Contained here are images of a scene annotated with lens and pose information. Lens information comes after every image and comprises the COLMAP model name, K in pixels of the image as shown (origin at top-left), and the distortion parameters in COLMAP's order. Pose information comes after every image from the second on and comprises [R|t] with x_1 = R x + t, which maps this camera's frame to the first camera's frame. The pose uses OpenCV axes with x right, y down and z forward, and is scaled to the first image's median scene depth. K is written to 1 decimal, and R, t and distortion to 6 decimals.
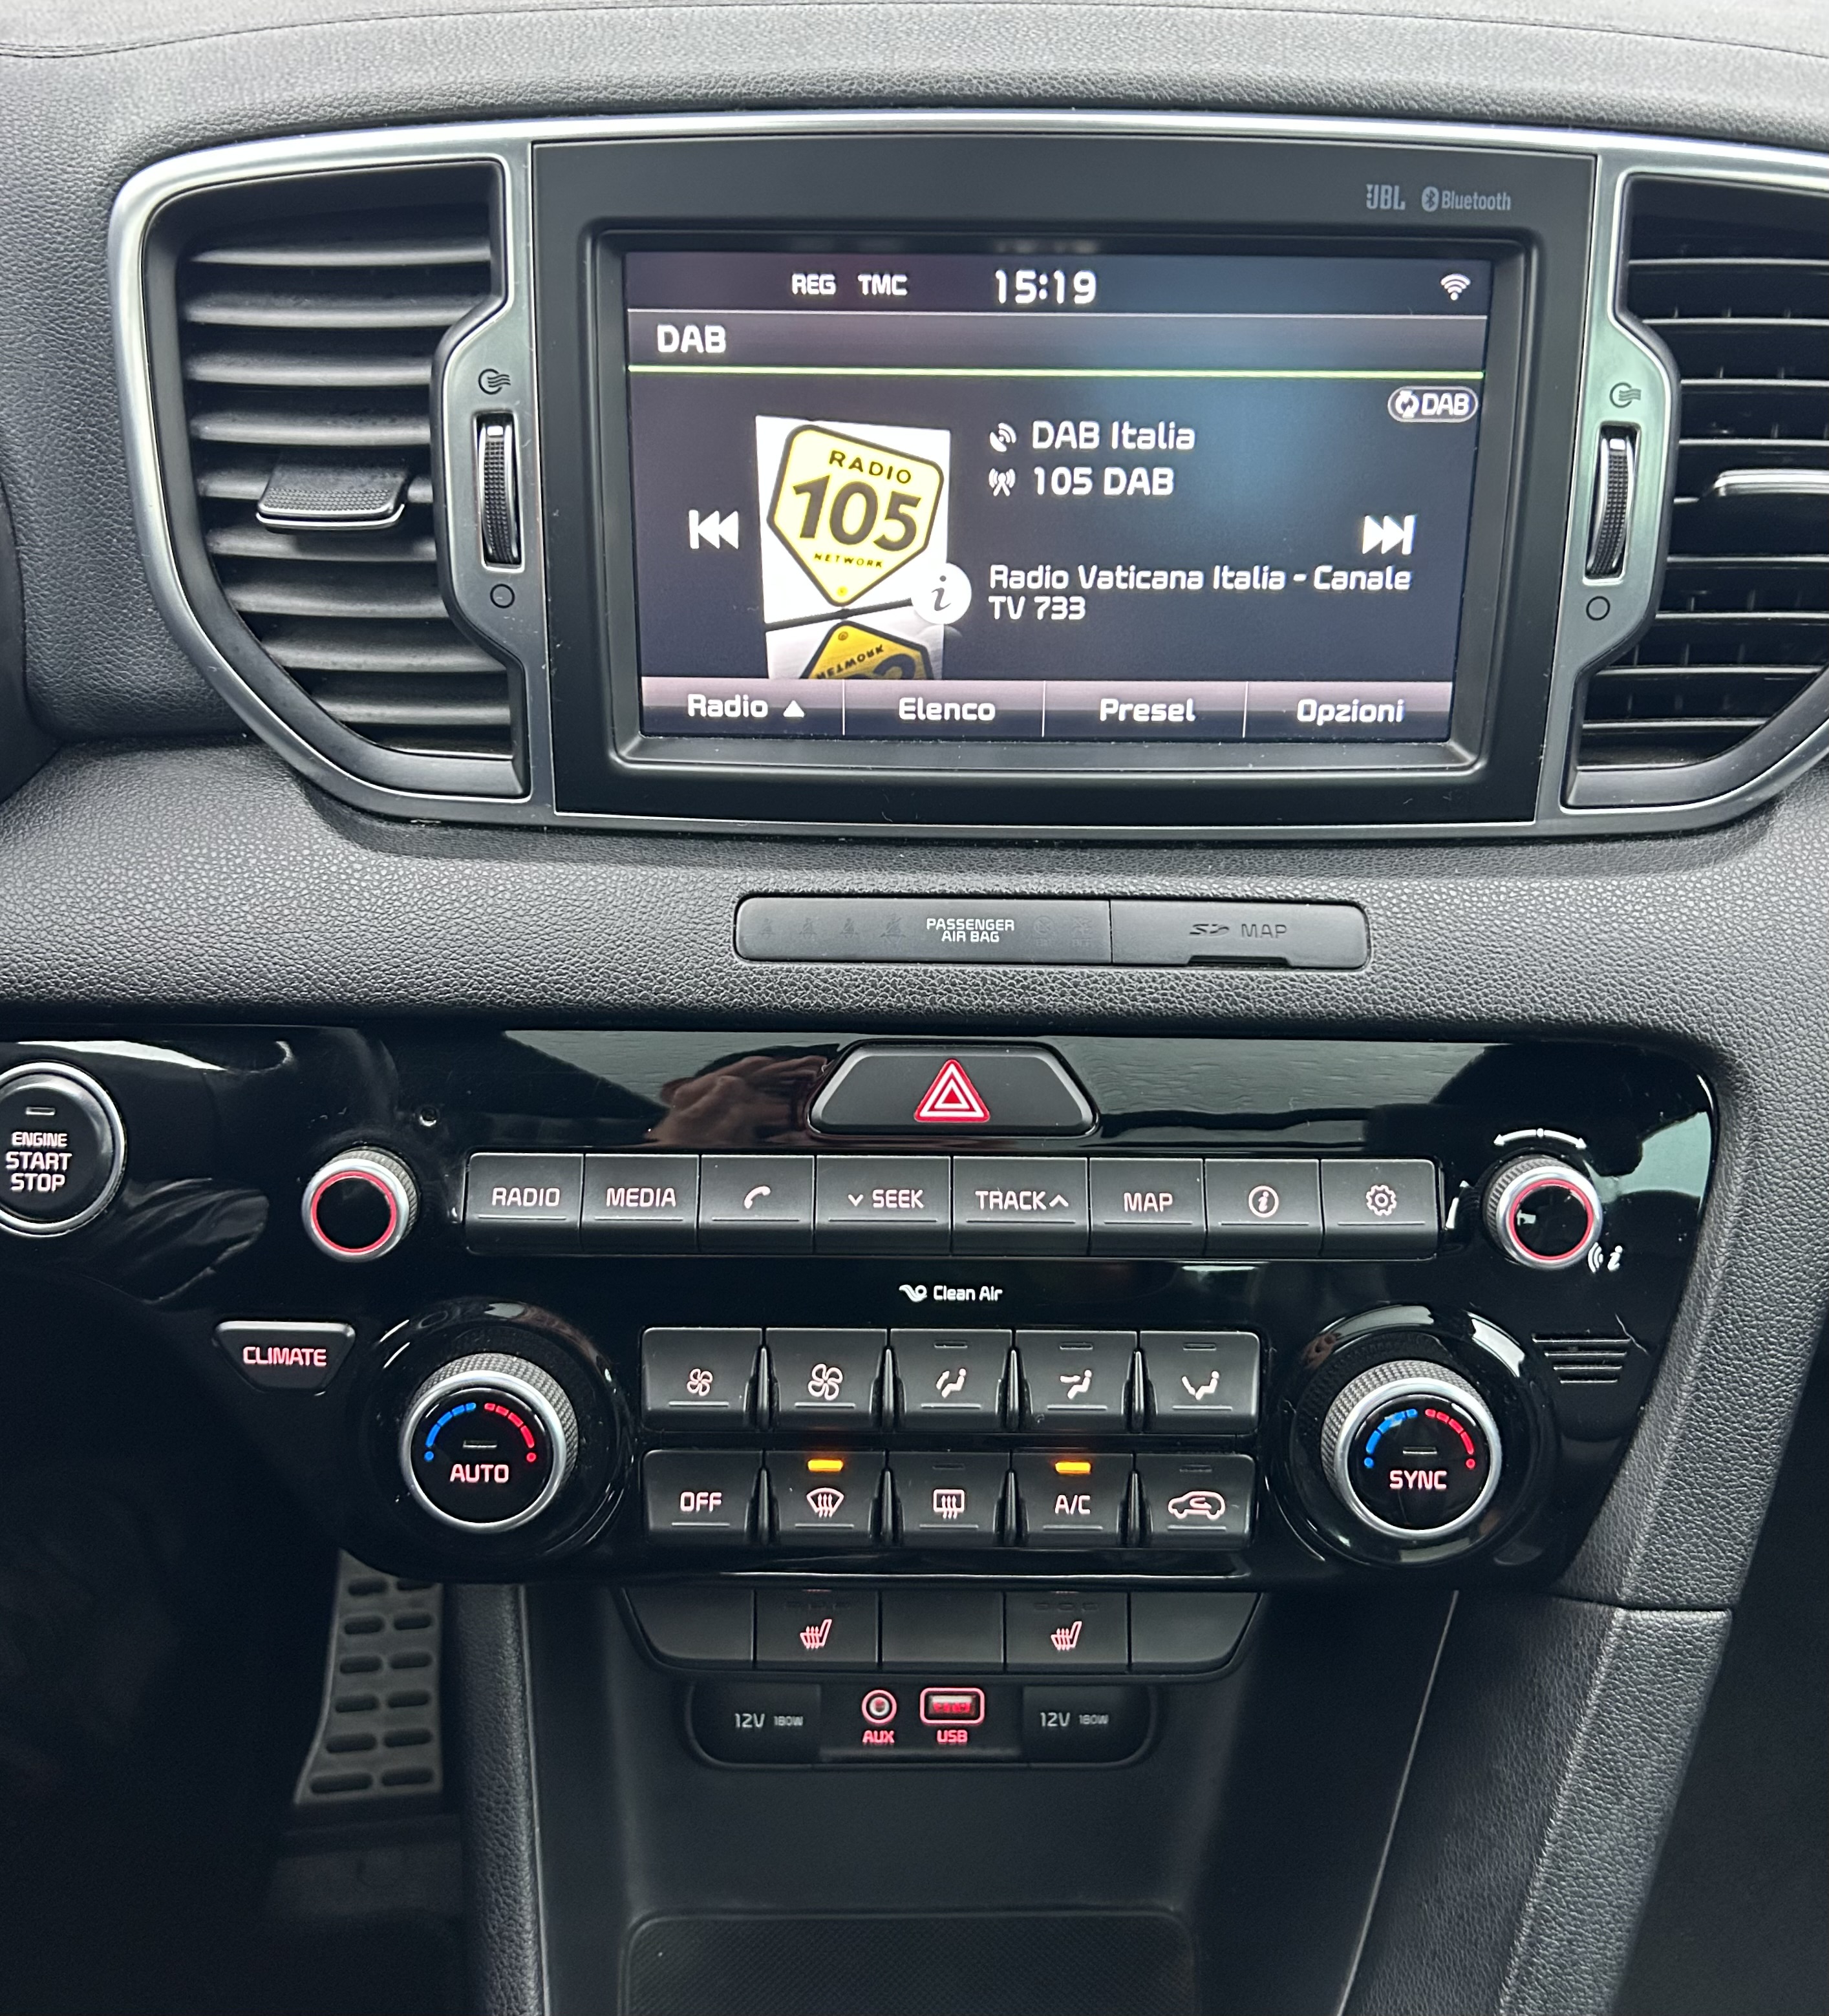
lens RADIAL K [[2009.5, 0, 914.3], [0, 2009.5, 921.1], [0, 0, 1]] dist [0.129553, -0.349837]
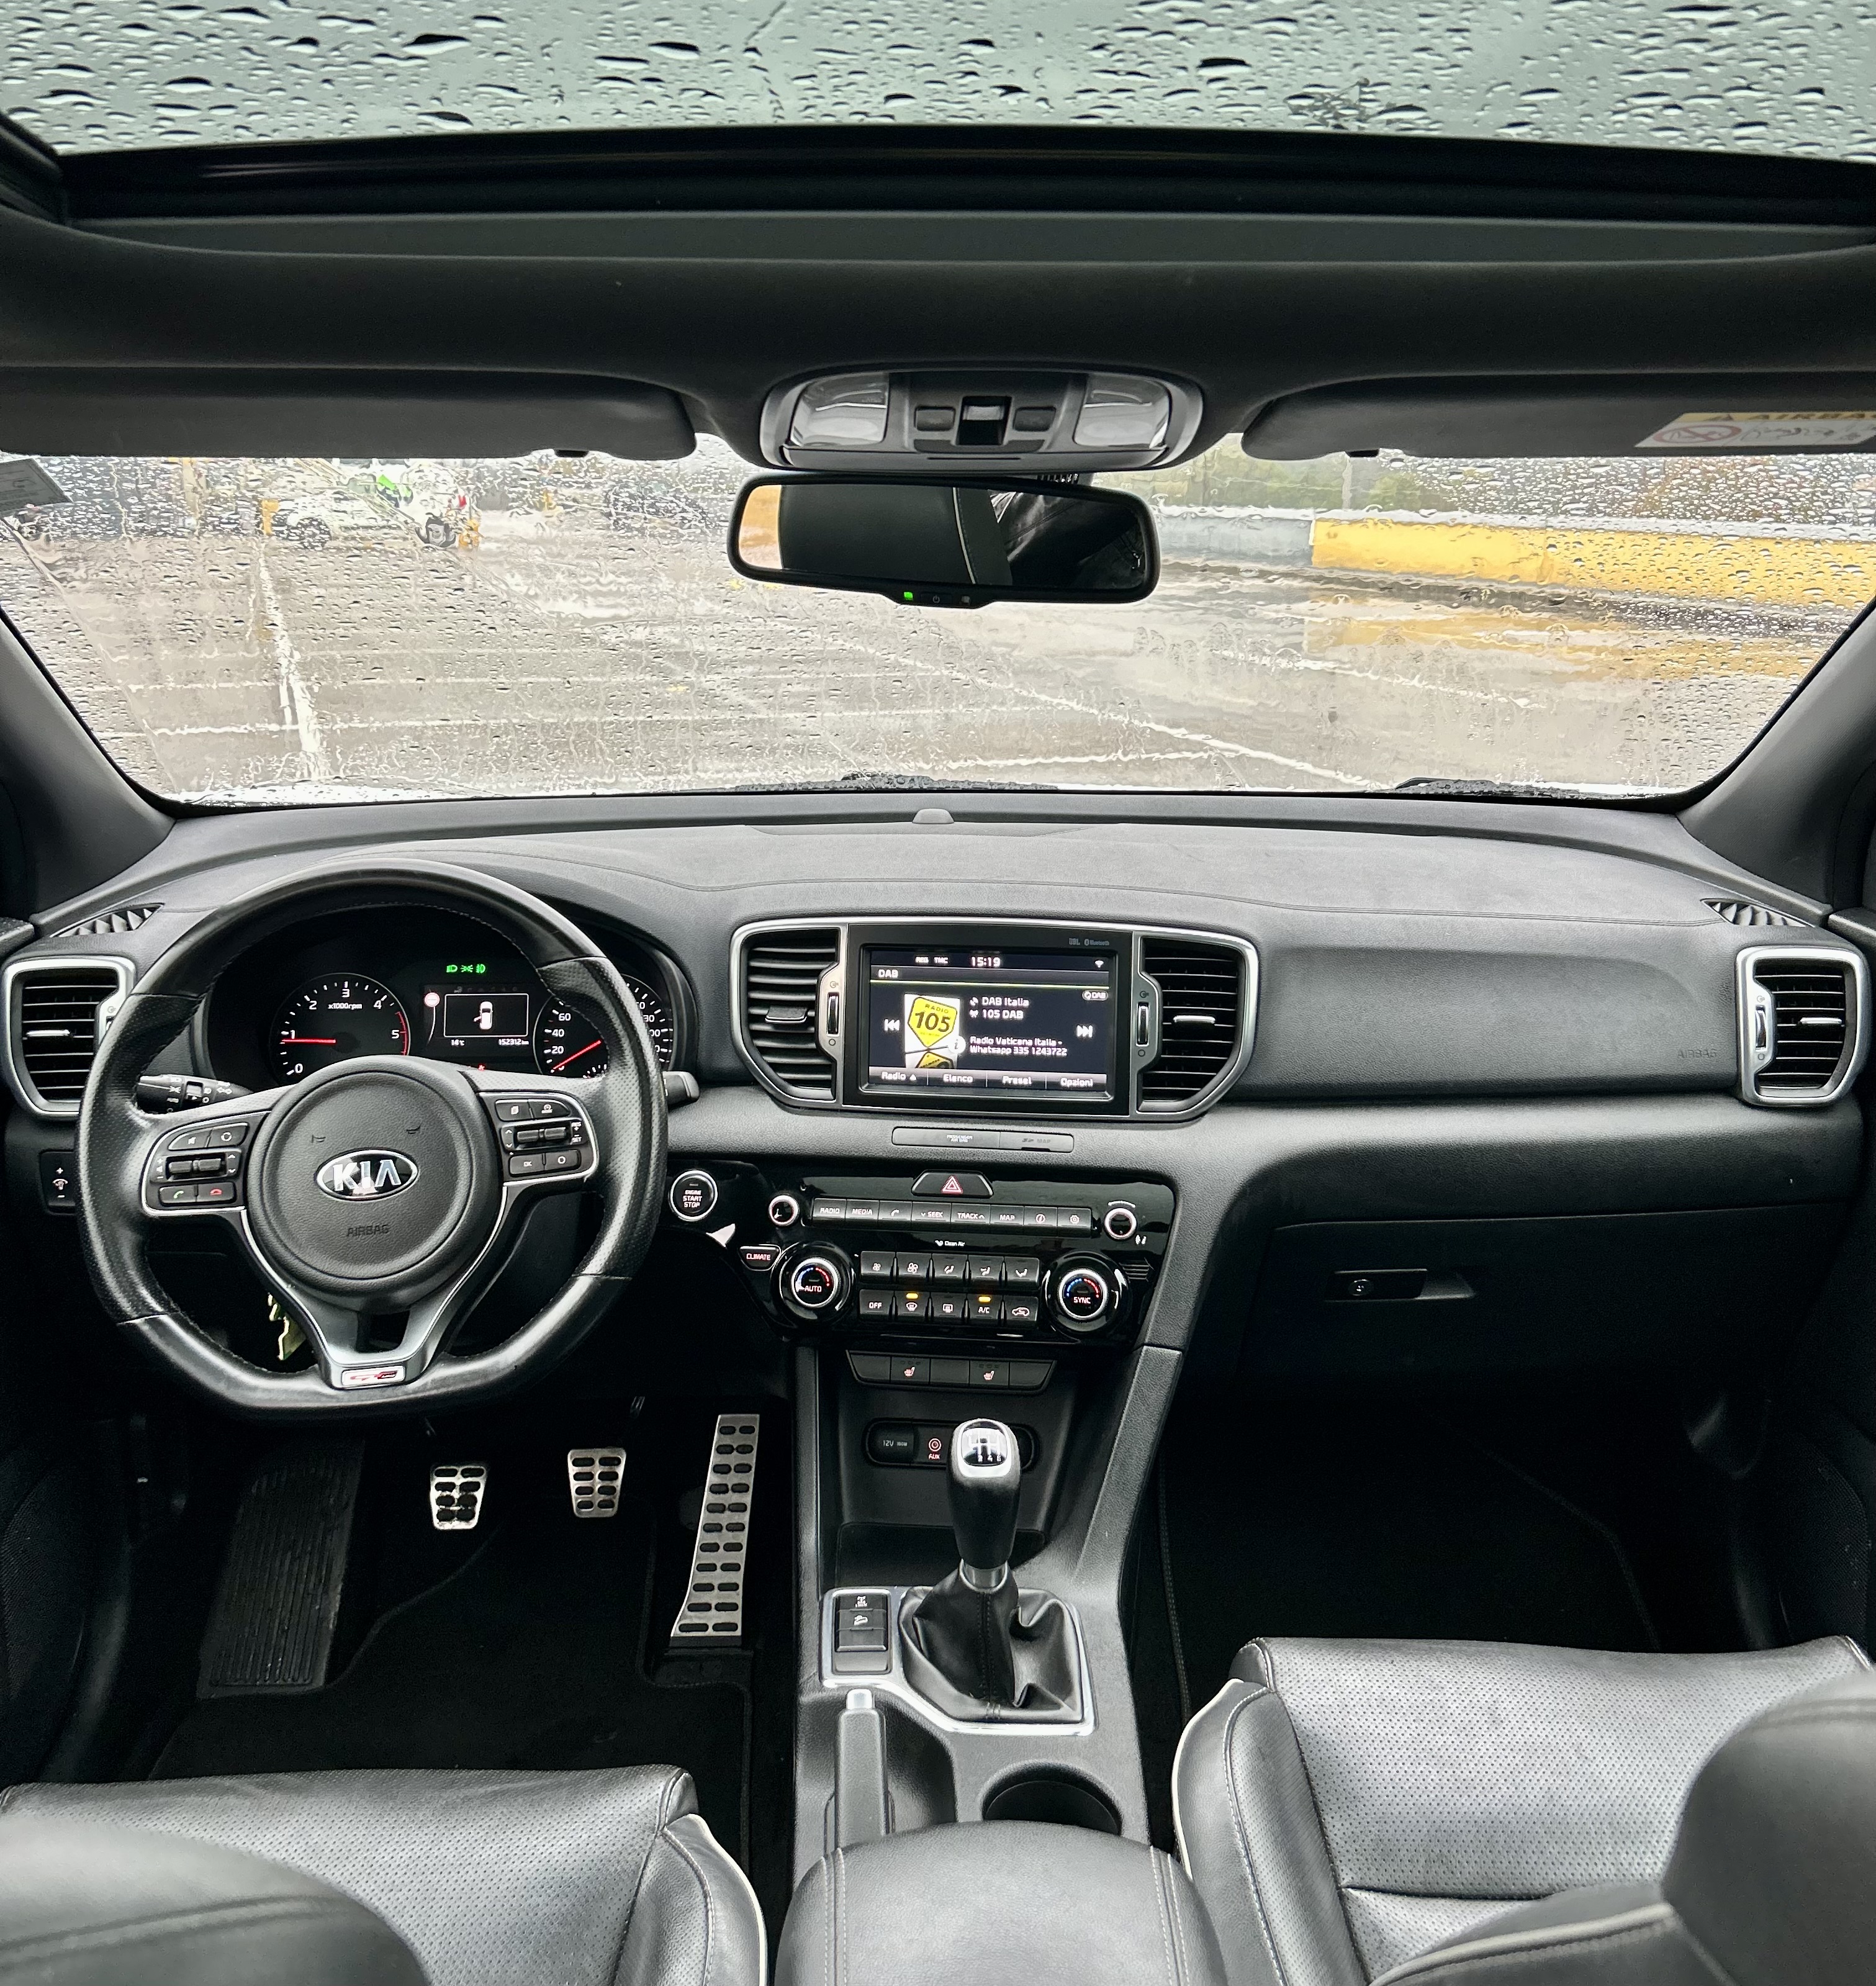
lens RADIAL K [[1919.2, 0, 934.8], [0, 1919.2, 940.6], [0, 0, 1]] dist [0.204606, -0.620623]
pose [[0.995653, 0.016367, -0.091696, 0.281451], [-0.038228, 0.969513, -0.242040, 0.473474], [0.084939, 0.244493, 0.965924, -2.276435]]
